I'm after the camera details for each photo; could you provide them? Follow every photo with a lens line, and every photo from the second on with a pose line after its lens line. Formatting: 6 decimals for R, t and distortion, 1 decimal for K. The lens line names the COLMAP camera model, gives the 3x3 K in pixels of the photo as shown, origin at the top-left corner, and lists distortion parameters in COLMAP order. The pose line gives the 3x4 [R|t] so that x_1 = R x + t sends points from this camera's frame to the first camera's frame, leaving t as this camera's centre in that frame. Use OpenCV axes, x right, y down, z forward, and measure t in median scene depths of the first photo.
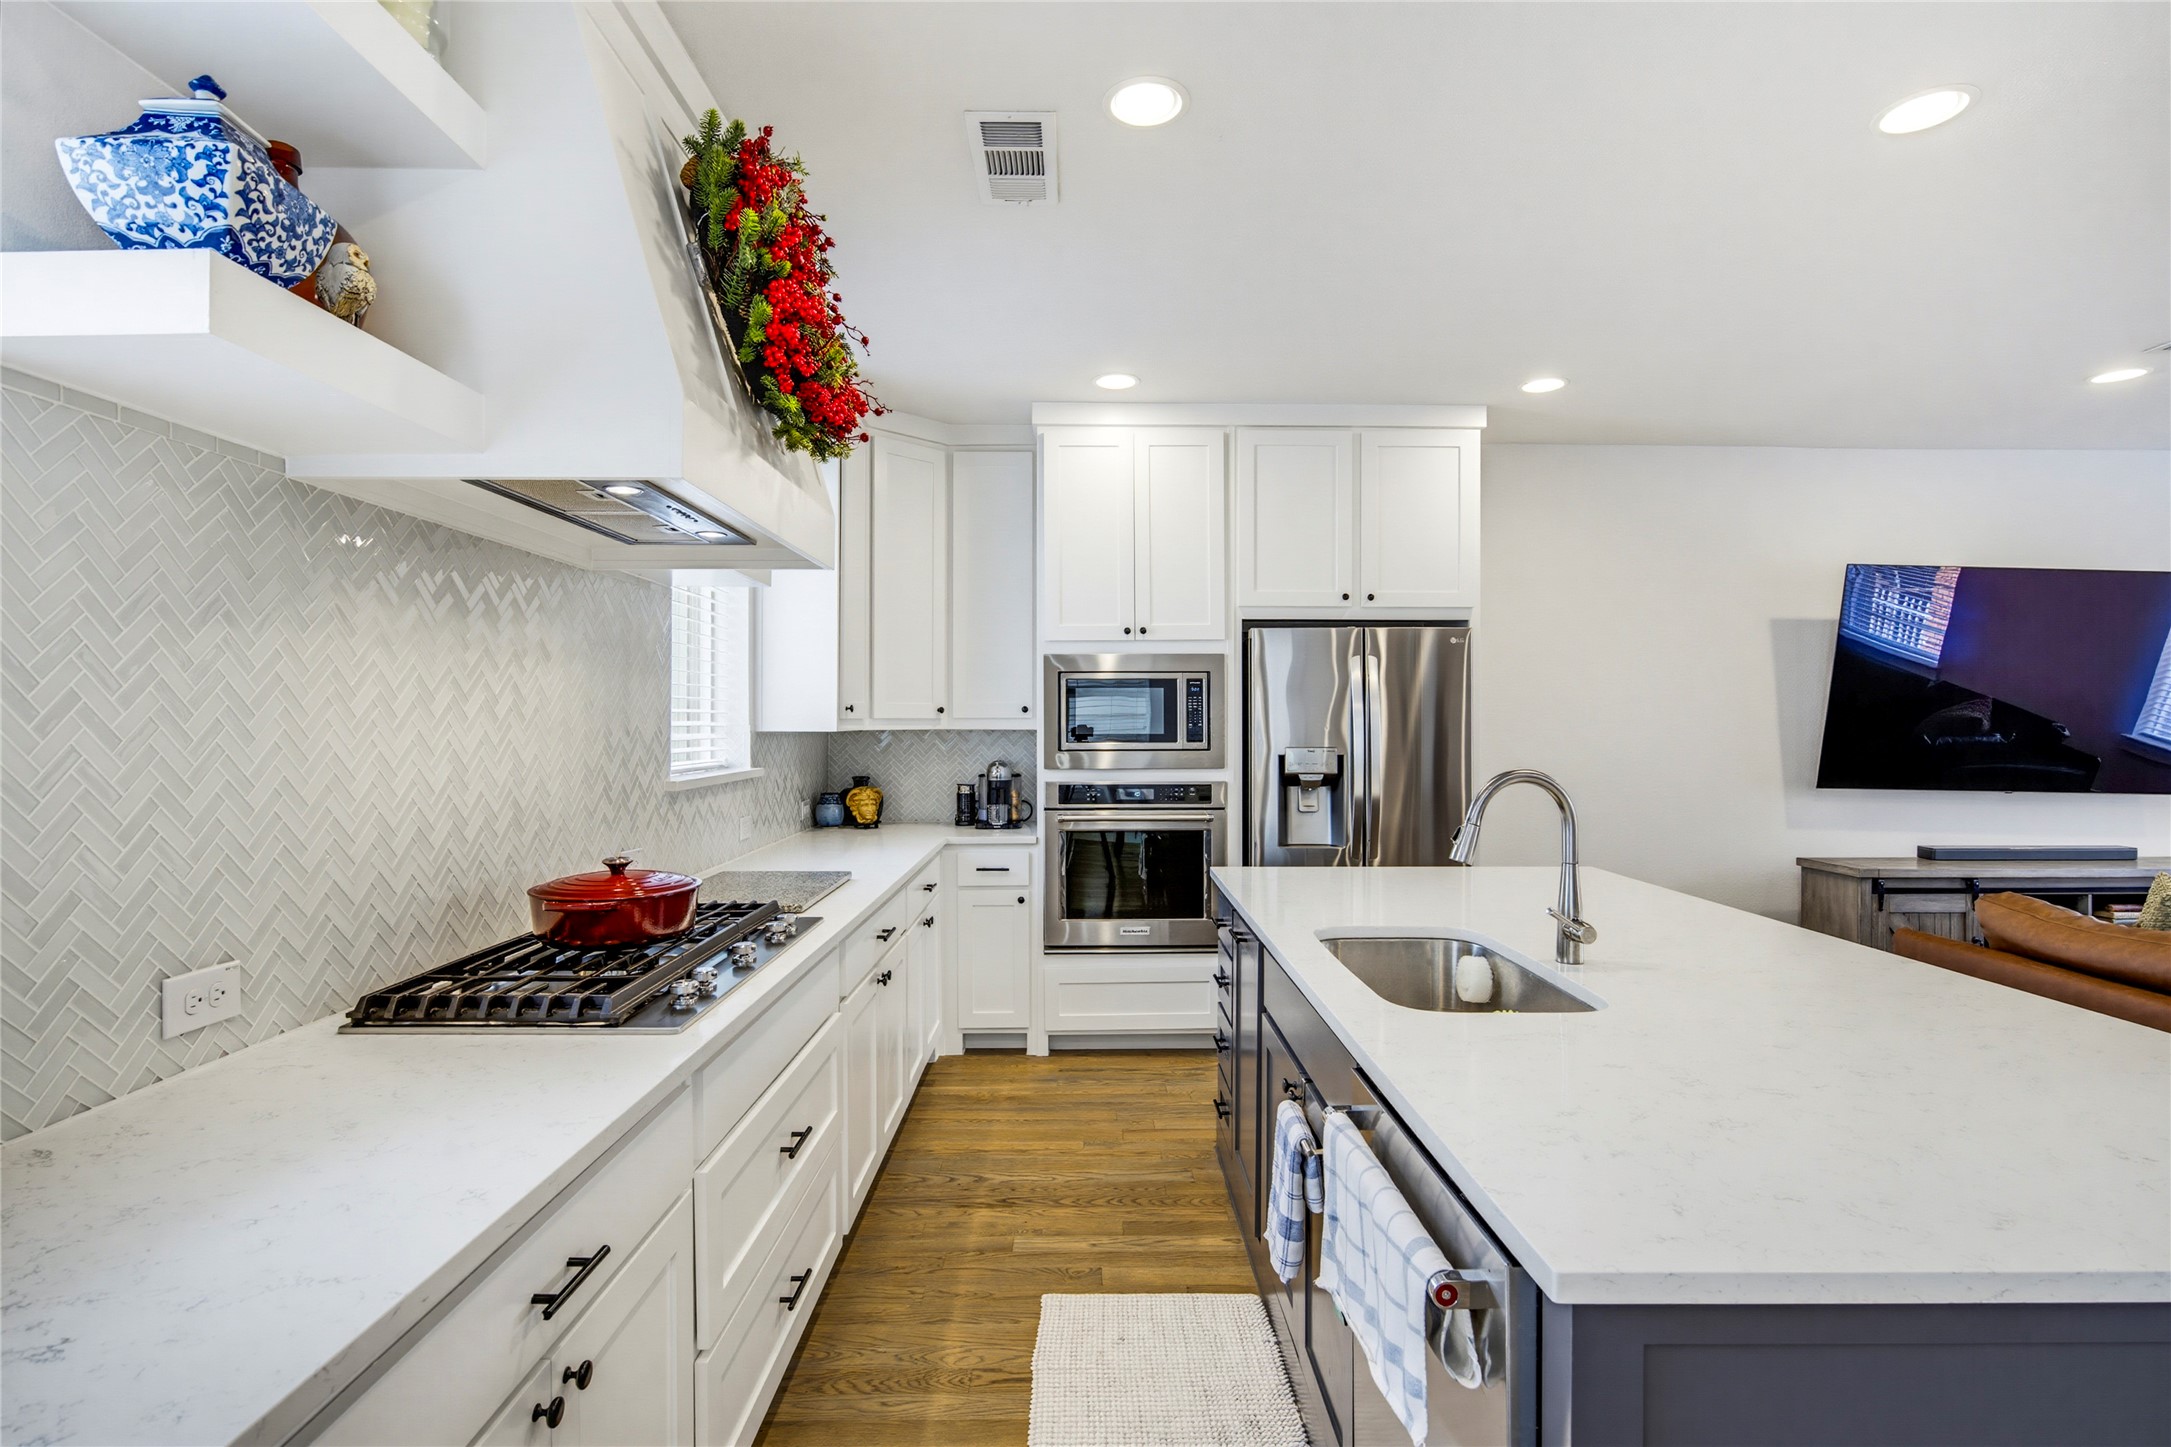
lens RADIAL K [[1035.3, 0, 1091.2], [0, 1035.3, 722.0], [0, 0, 1]] dist [-0.007276, -0.000286]
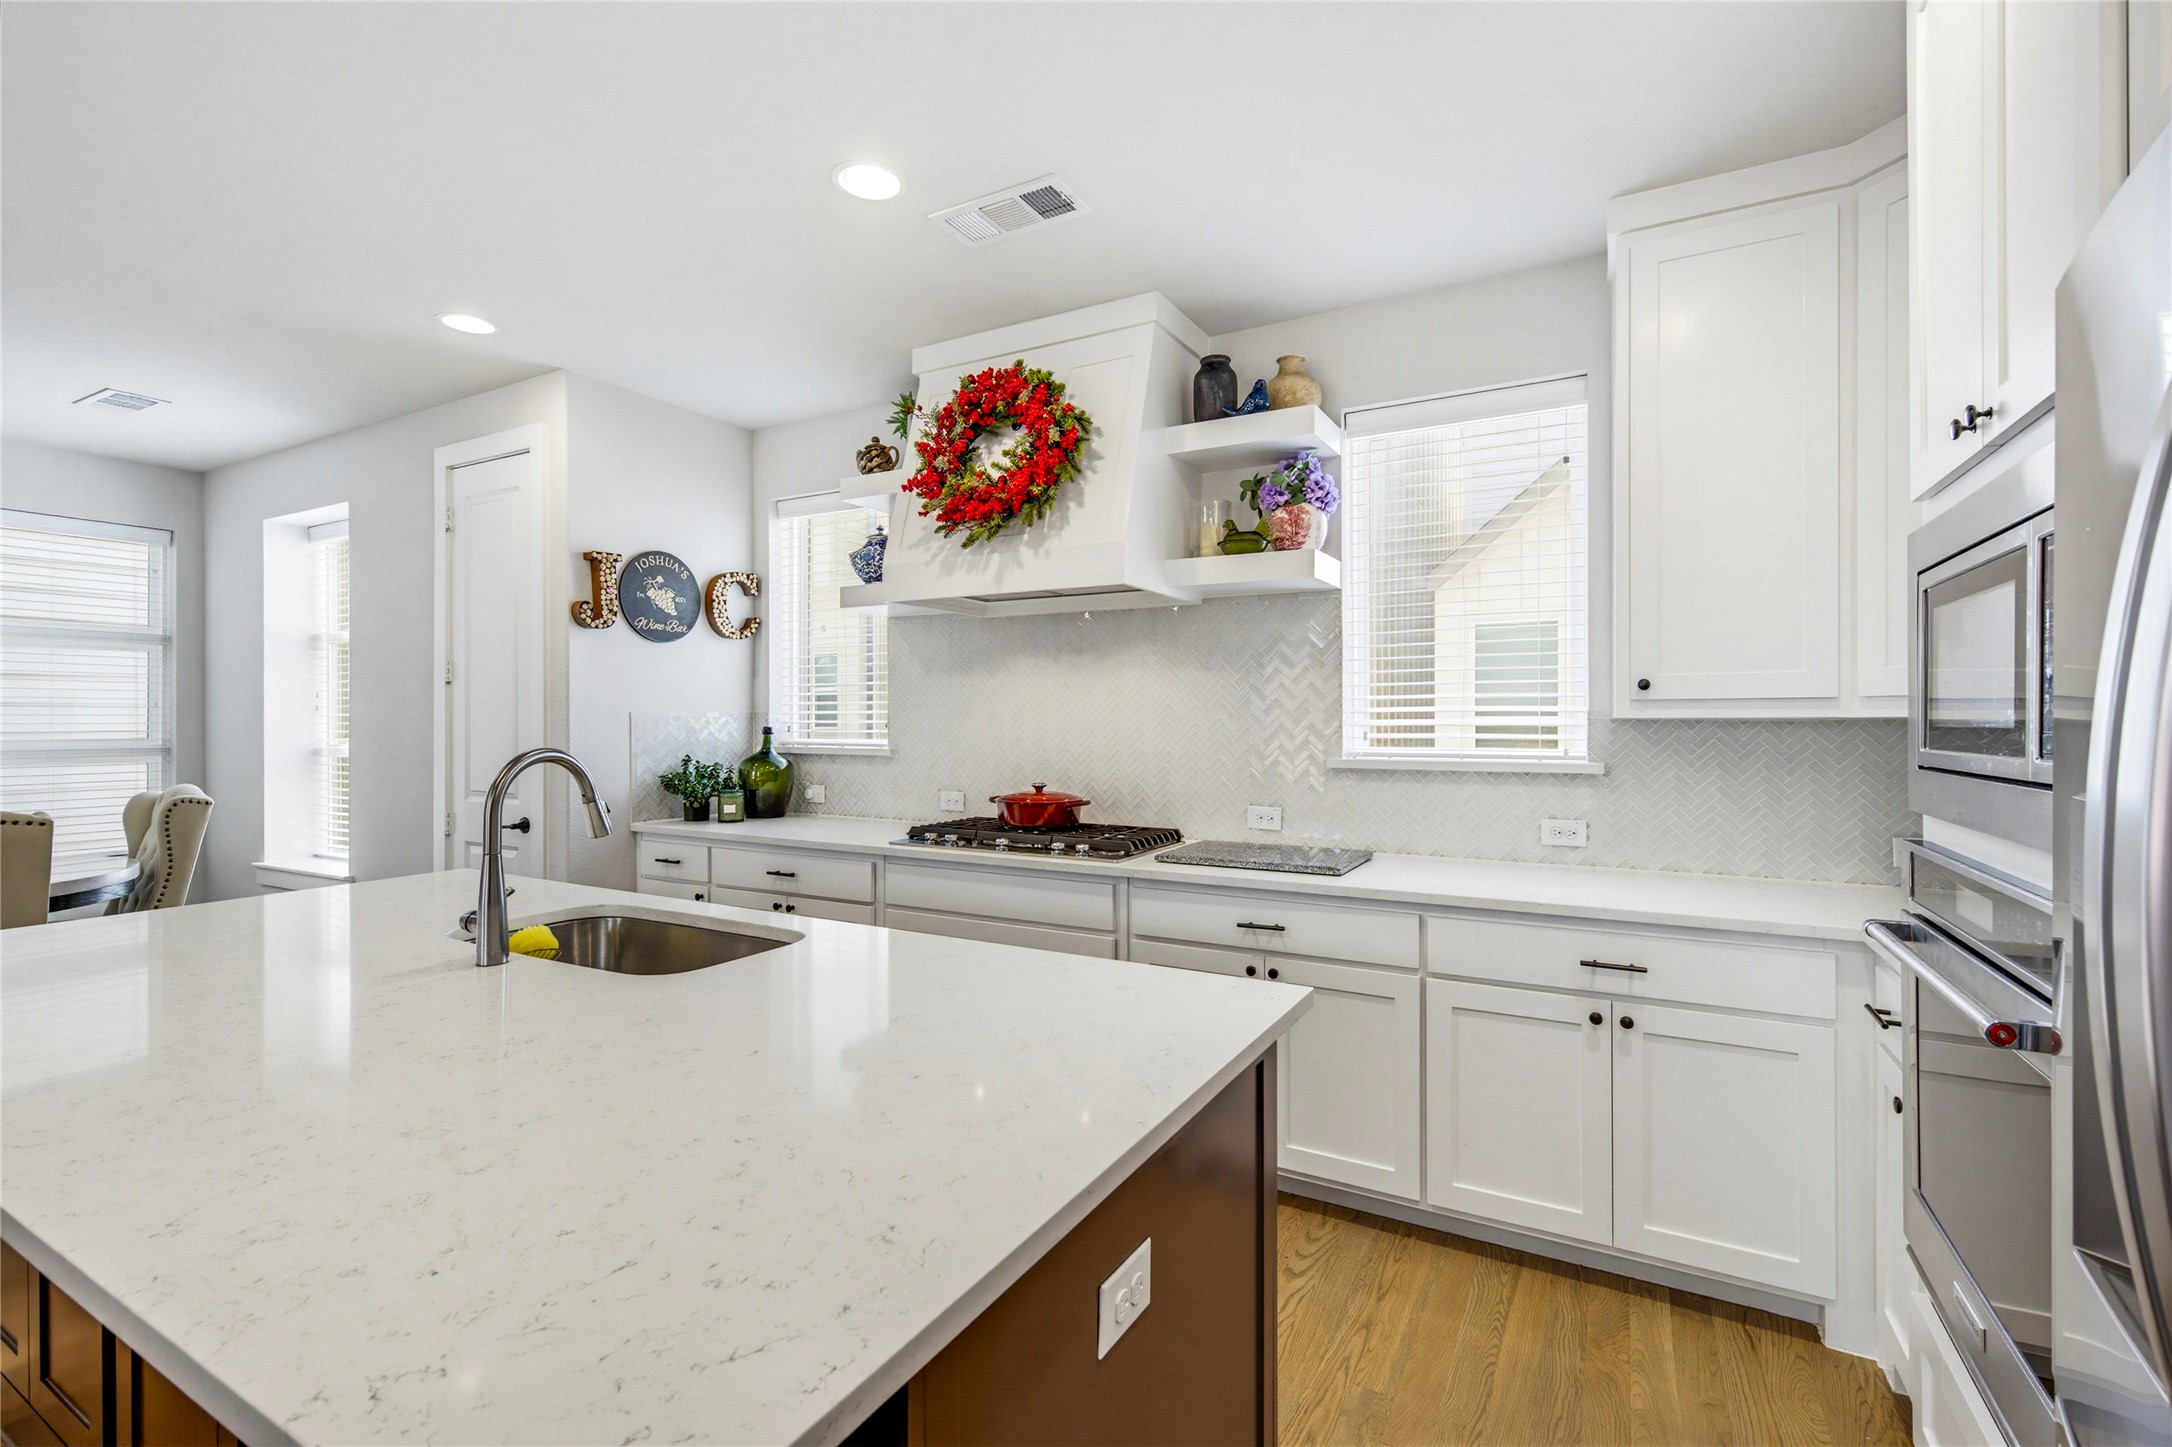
lens RADIAL K [[953.5, 0, 1086.0], [0, 953.5, 723.5], [0, 0, 1]] dist [0.006771, 0.000084]
pose [[-0.497256, 0.004955, -0.867589, 0.451532], [-0.000678, 0.999981, 0.006100, 0.008082], [0.867603, 0.003622, -0.497244, 0.901918]]
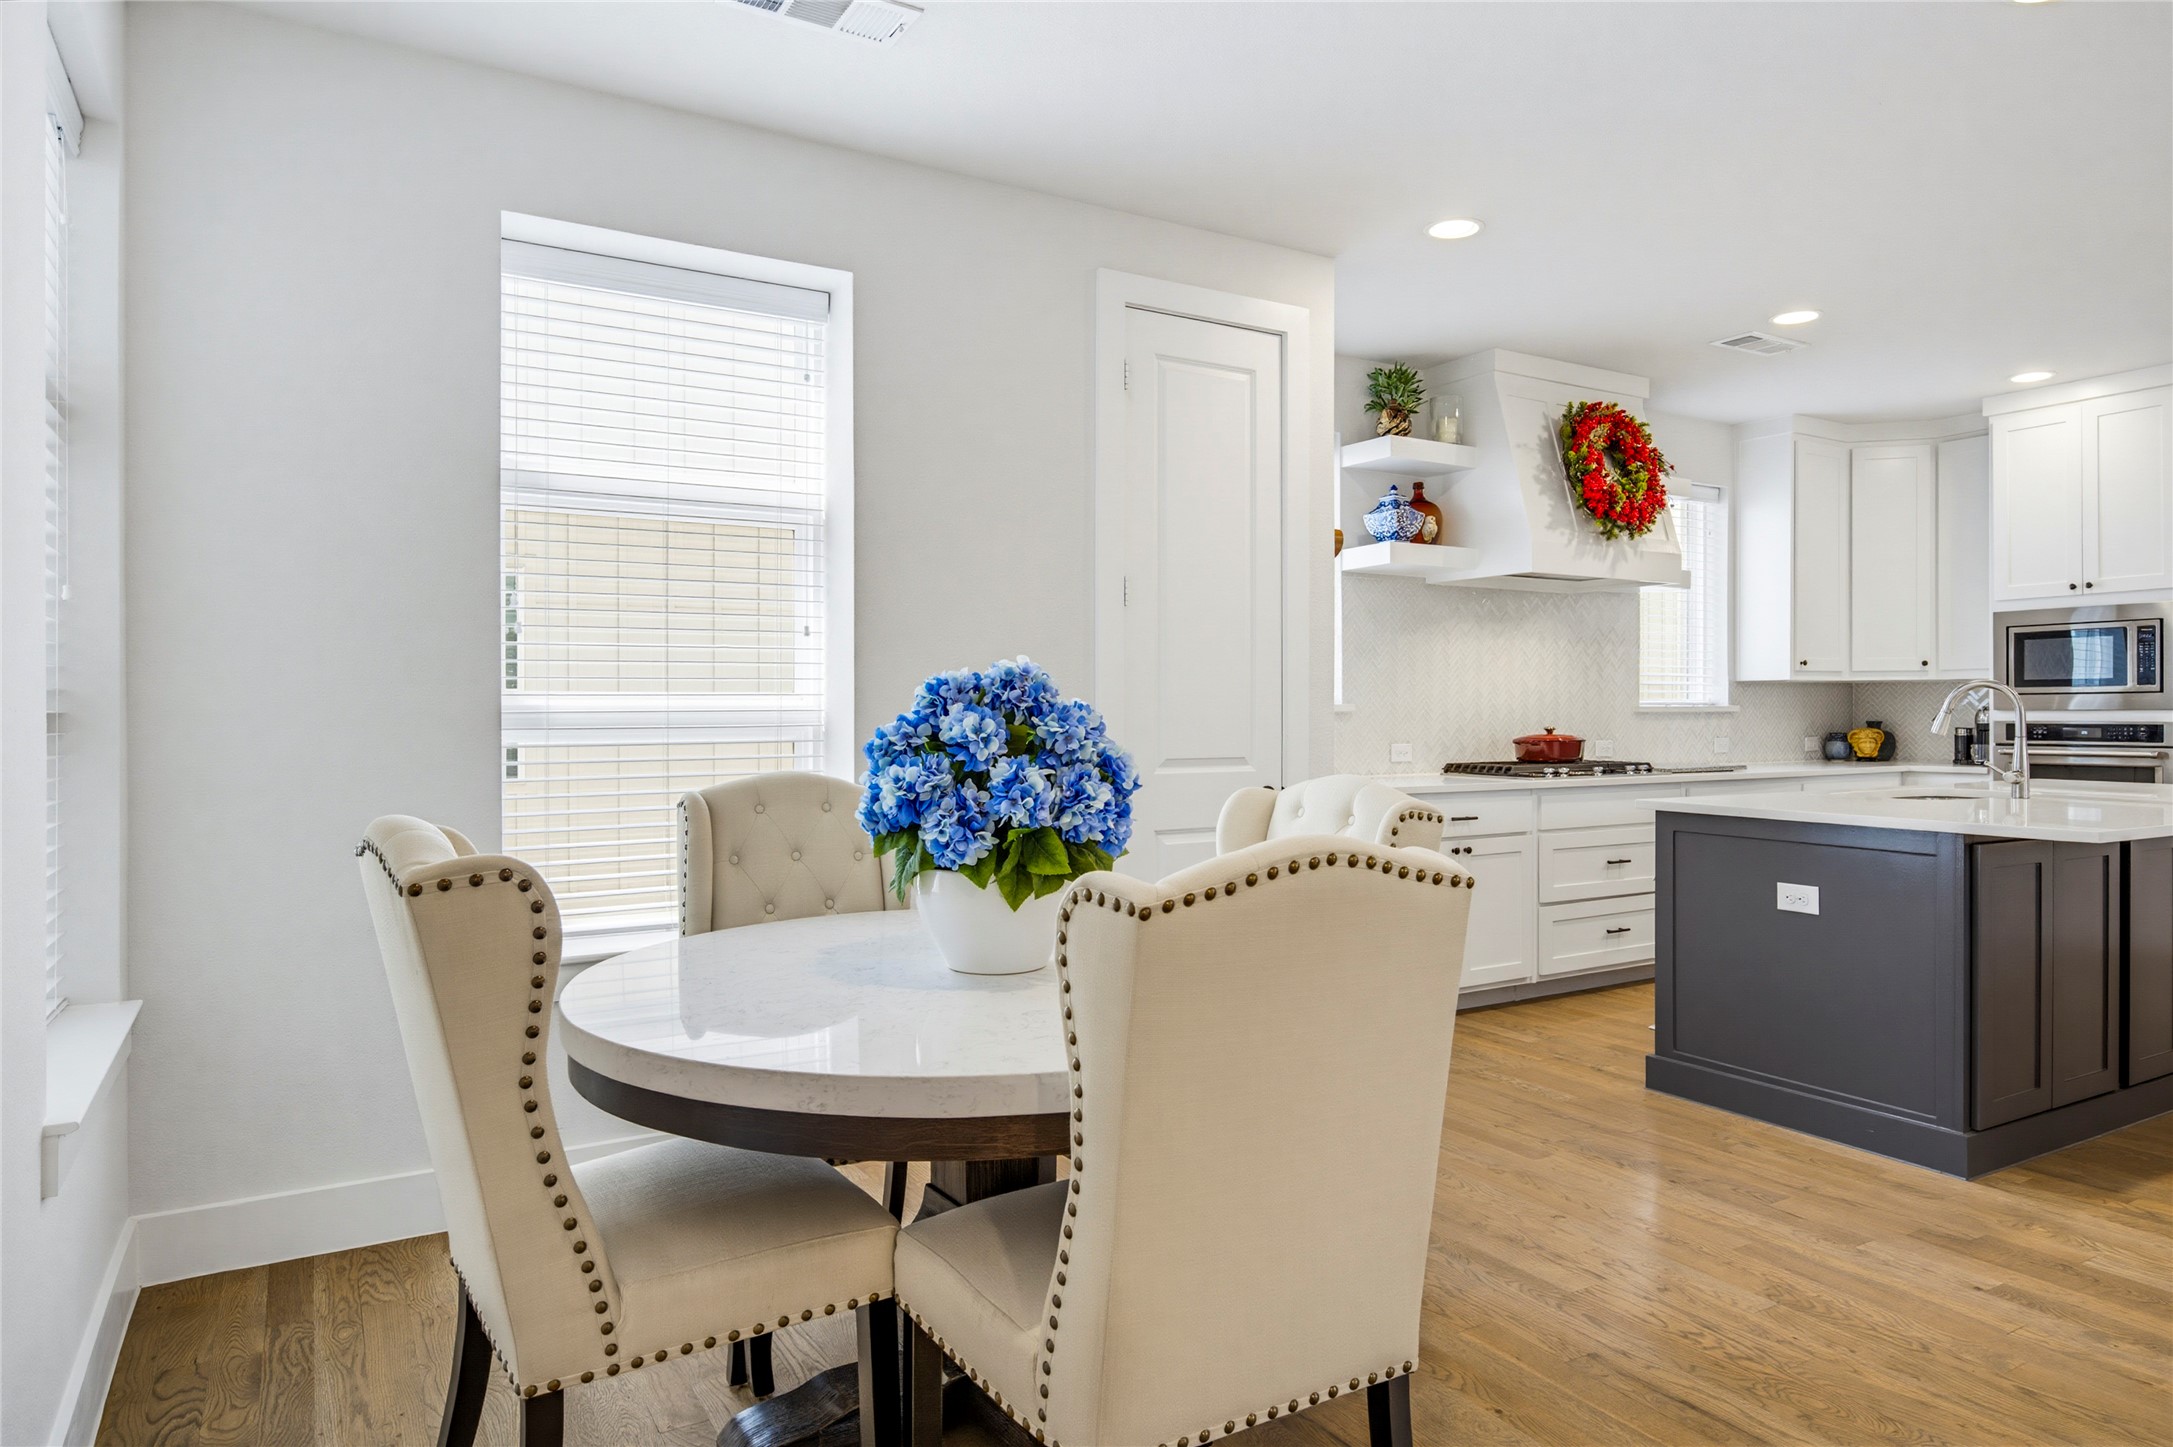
lens RADIAL K [[1341.8, 0, 1114.8], [0, 1341.8, 711.0], [0, 0, 1]] dist [0.010468, 0.005242]
pose [[0.515962, -0.000433, -0.856611, 0.747266], [0.000182, 1.000000, -0.000395, 0.046670], [0.856611, 0.000048, 0.515962, -0.635721]]
